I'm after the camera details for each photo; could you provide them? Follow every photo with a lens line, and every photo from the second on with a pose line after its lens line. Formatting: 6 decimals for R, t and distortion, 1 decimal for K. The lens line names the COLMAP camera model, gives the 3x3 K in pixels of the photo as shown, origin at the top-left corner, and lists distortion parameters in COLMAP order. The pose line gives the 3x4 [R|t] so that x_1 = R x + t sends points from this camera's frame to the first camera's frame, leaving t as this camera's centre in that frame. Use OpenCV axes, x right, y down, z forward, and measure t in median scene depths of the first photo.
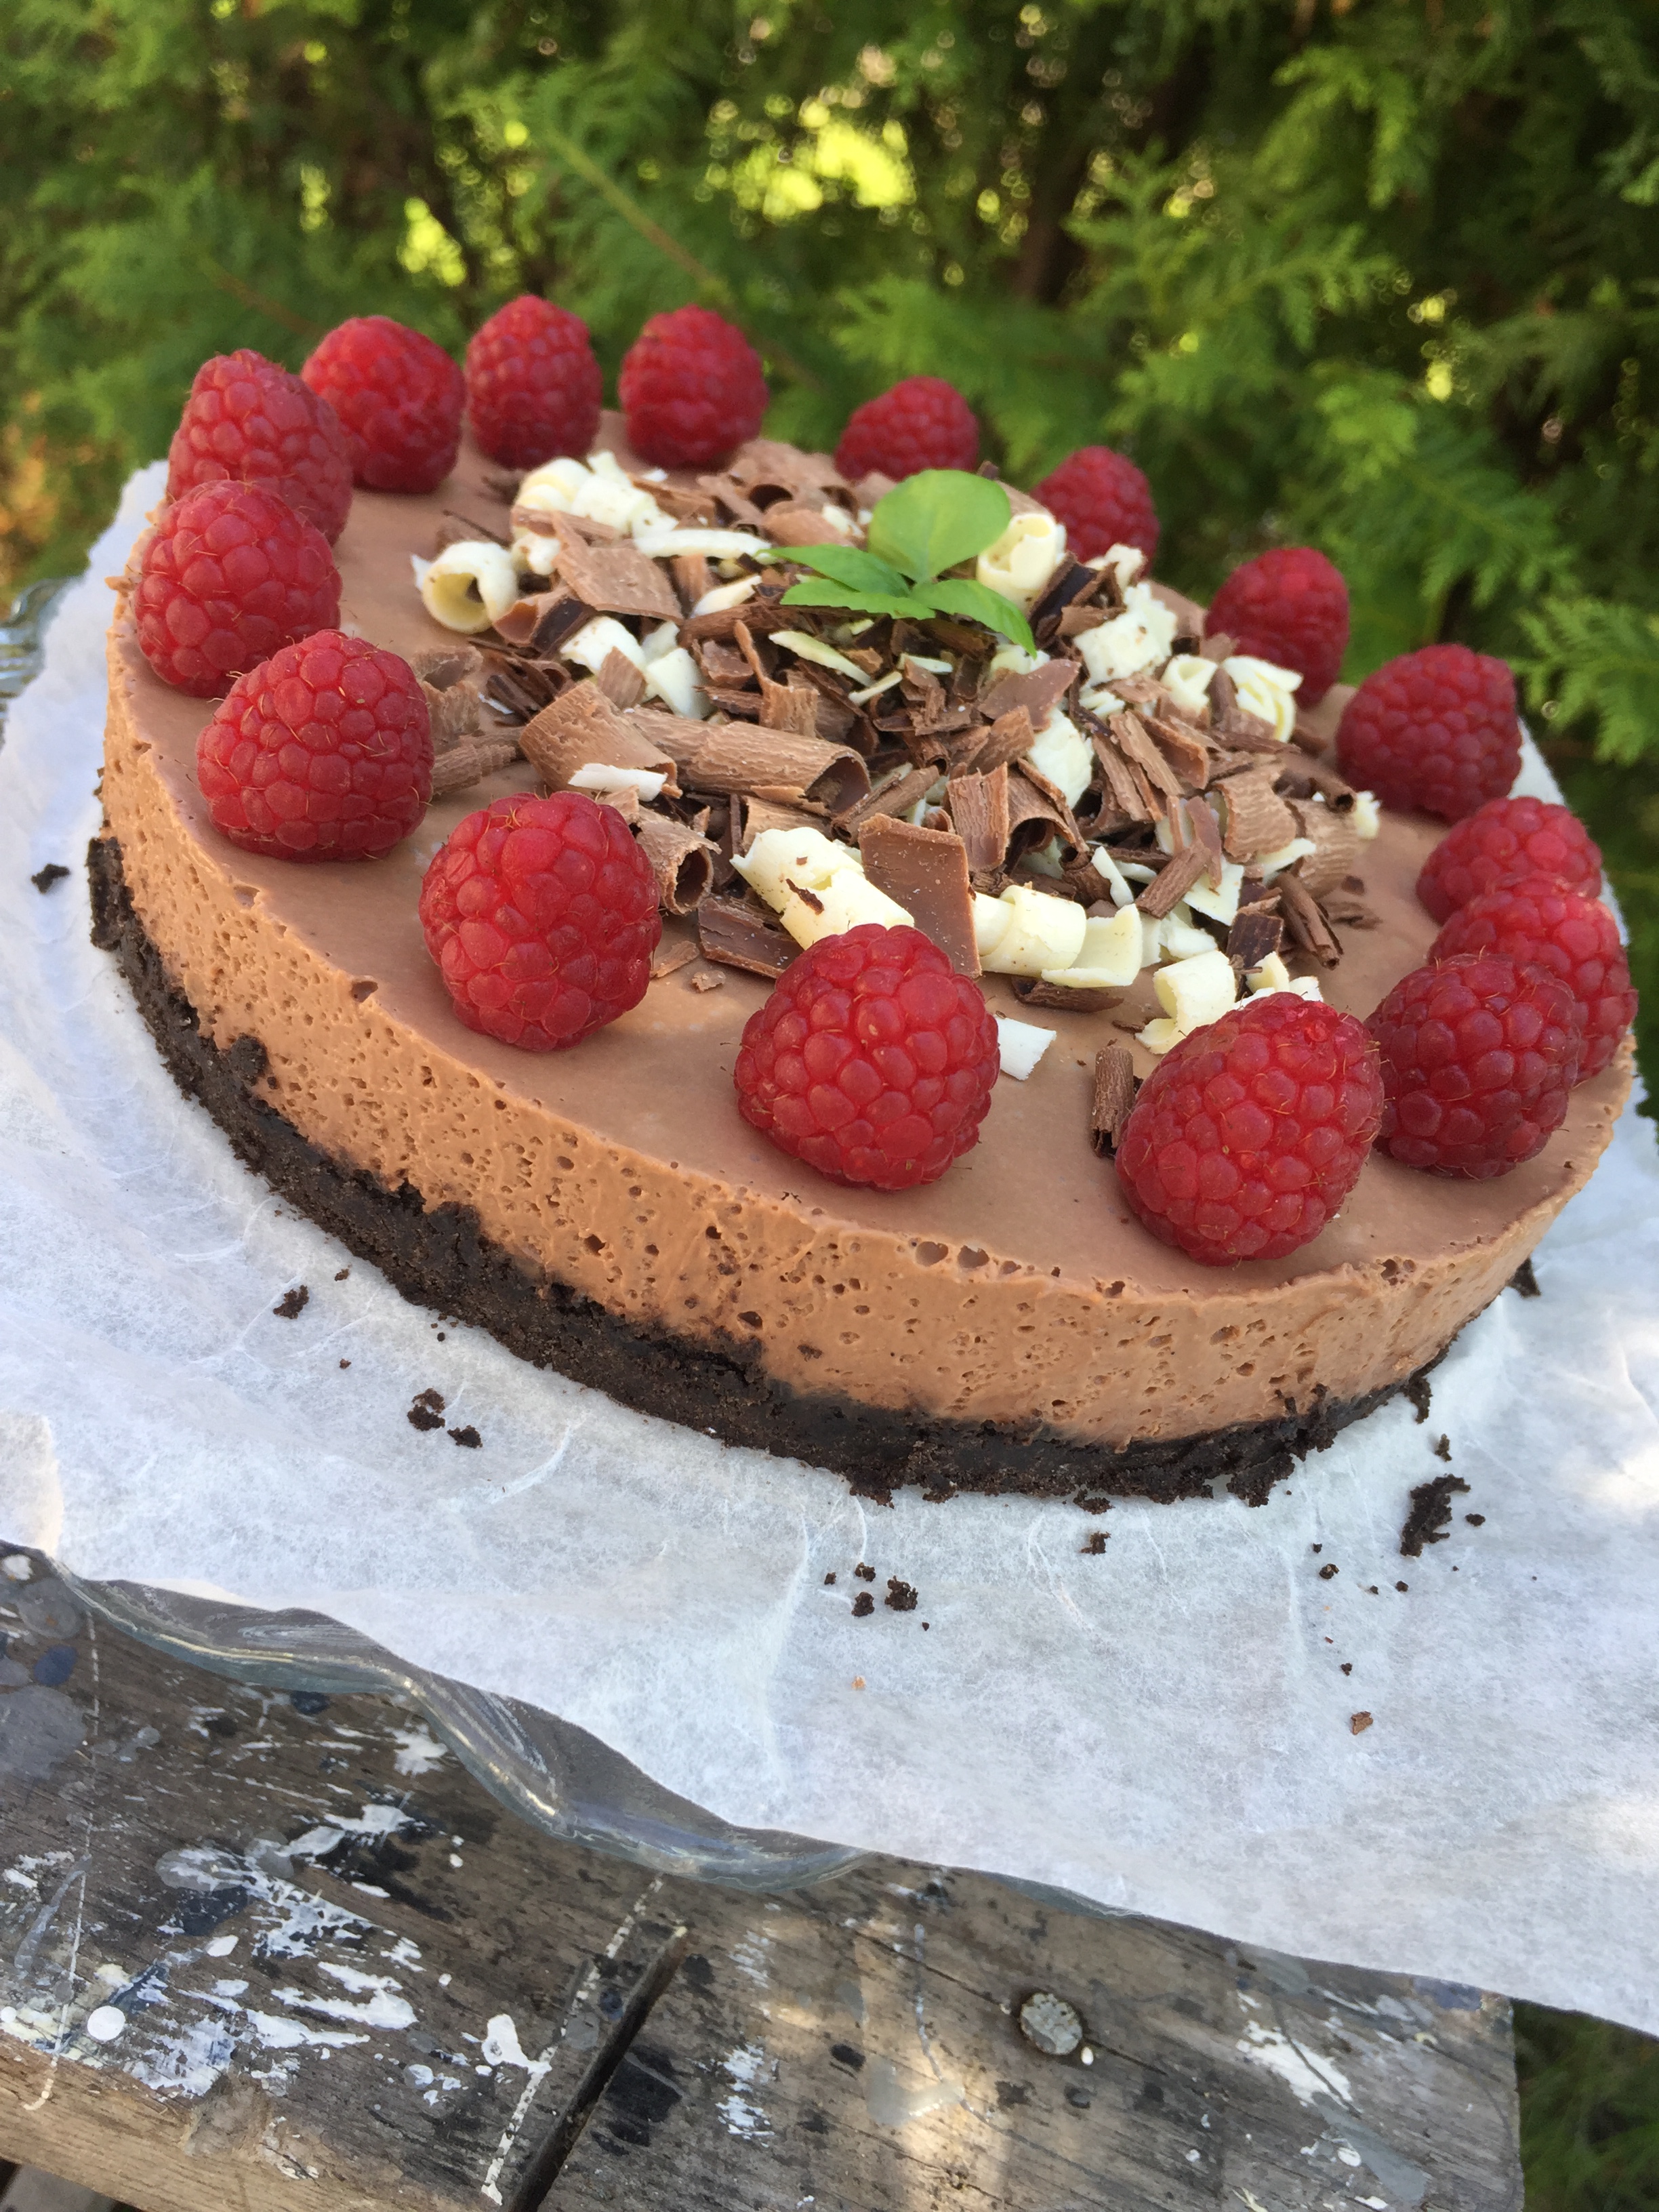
lens RADIAL K [[1955.6, 0, 824.9], [0, 1955.6, 1114.4], [0, 0, 1]] dist [0.071649, -0.141290]
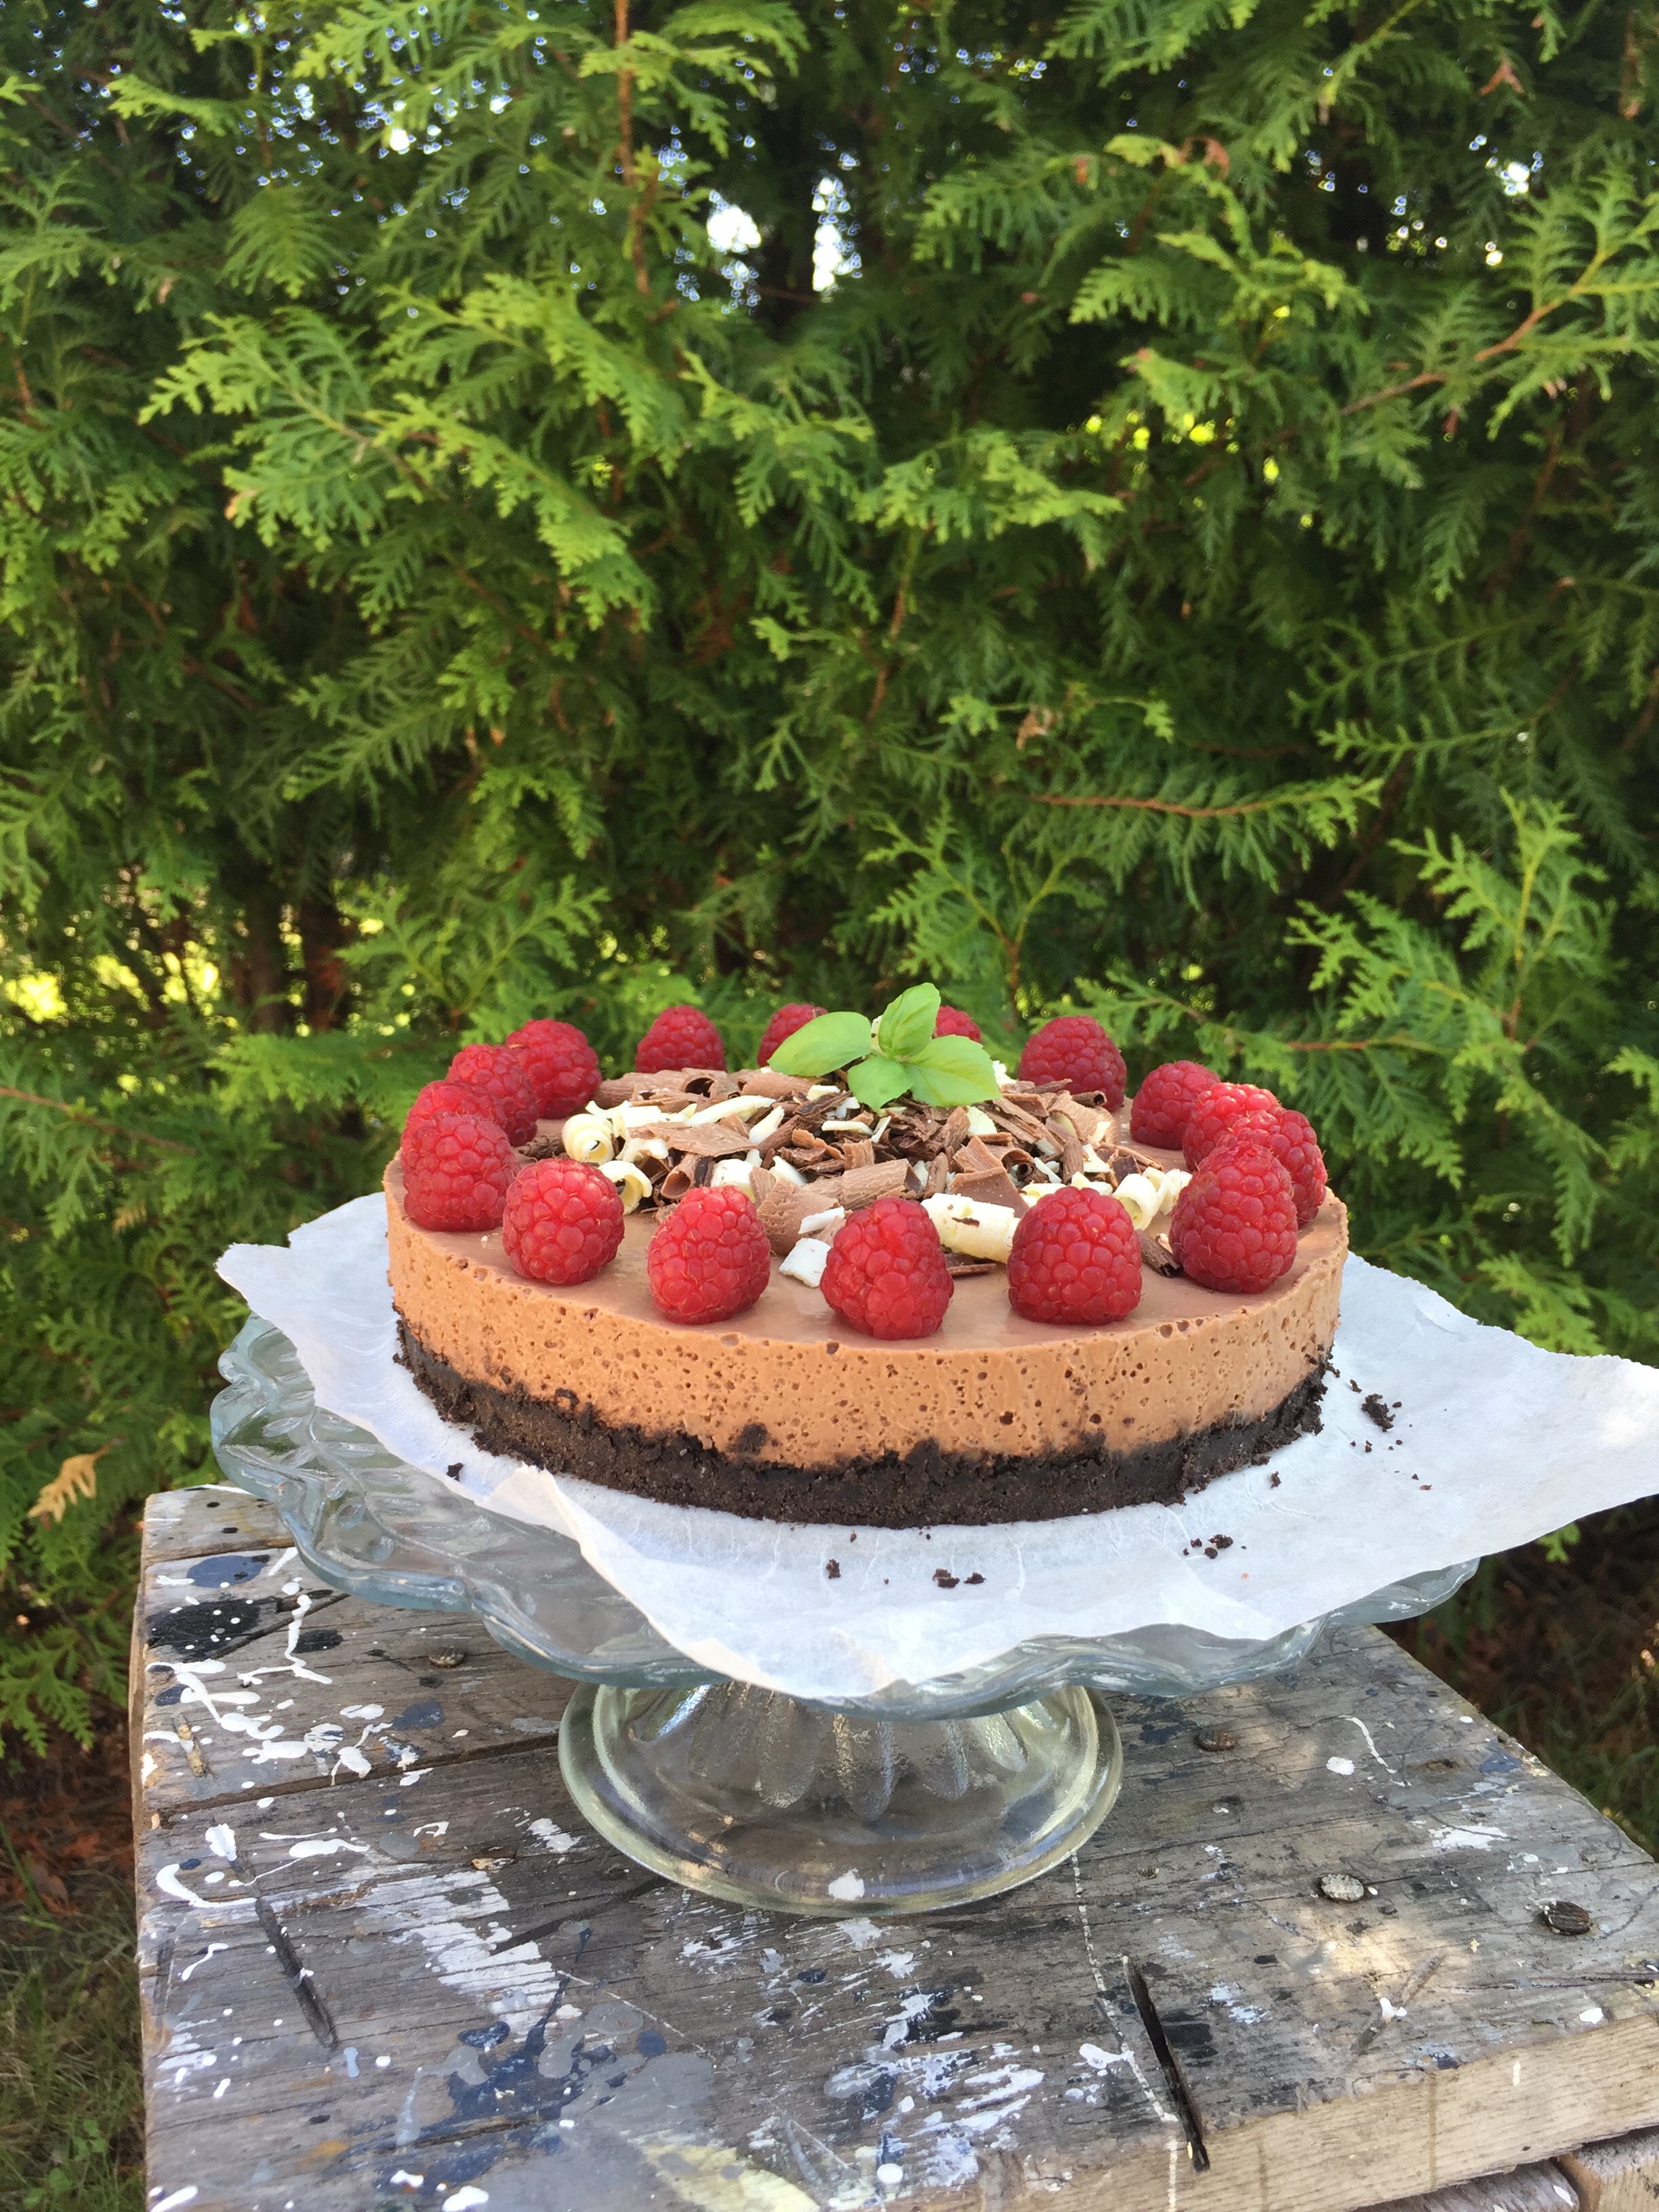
lens RADIAL K [[1955.6, 0, 824.9], [0, 1955.6, 1114.4], [0, 0, 1]] dist [0.071649, -0.141290]
pose [[0.827428, -0.379235, 0.414178, -0.669846], [0.489062, 0.849116, -0.199551, 0.080403], [-0.276009, 0.367673, 0.888052, -0.474589]]
